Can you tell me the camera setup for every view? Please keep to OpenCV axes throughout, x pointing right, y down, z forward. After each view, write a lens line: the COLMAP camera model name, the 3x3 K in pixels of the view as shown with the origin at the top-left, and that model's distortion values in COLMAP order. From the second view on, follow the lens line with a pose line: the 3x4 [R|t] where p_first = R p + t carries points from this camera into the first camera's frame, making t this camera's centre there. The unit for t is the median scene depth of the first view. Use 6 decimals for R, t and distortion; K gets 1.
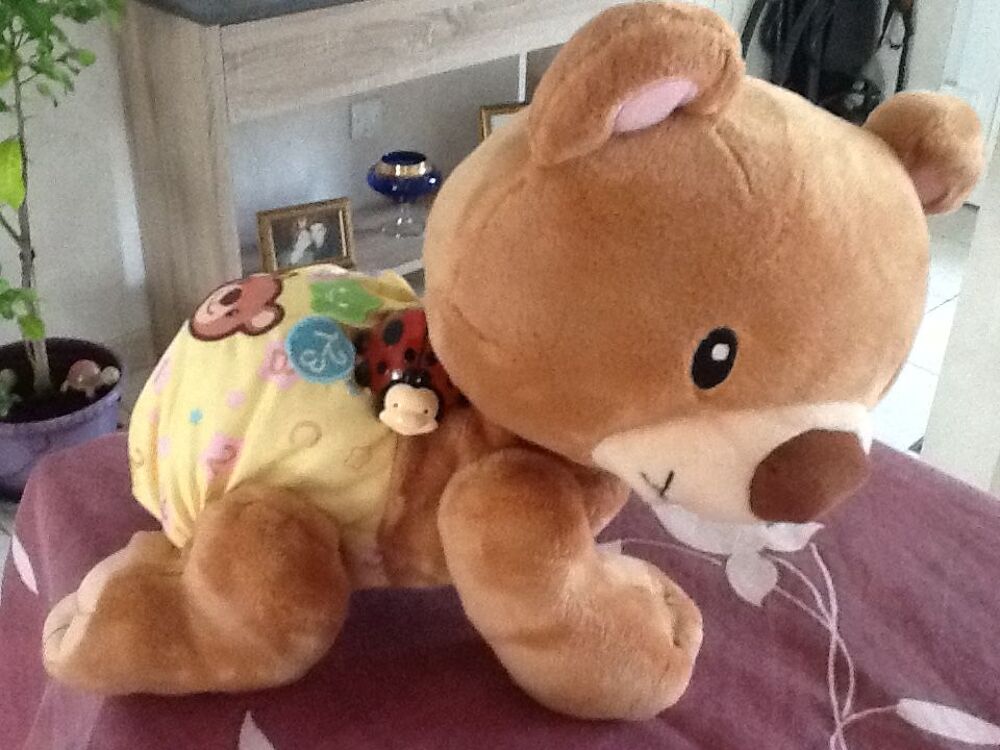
lens RADIAL K [[1286.4, 0, 498.9], [0, 1286.4, 375.6], [0, 0, 1]] dist [-0.041302, 0.000000]
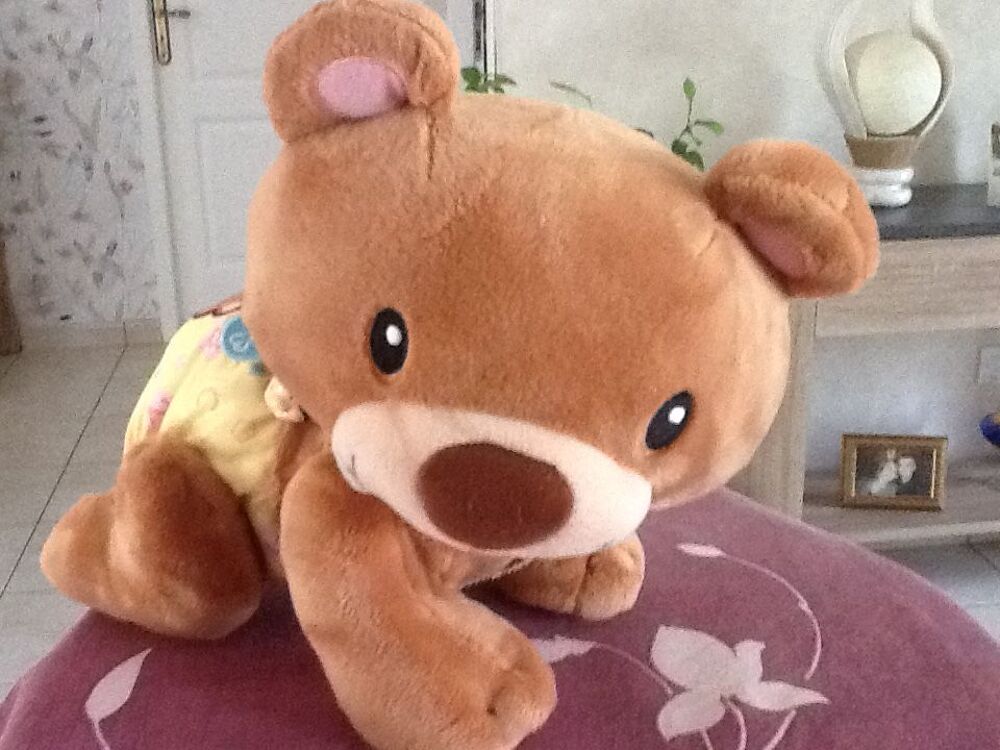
lens RADIAL K [[1286.4, 0, 499.8], [0, 1286.4, 373.2], [0, 0, 1]] dist [-0.041302, 0.000000]
pose [[0.798405, 0.140127, -0.585588, 0.563436], [-0.261833, 0.956575, -0.128089, 0.079313], [0.542211, 0.255593, 0.800425, 0.170706]]
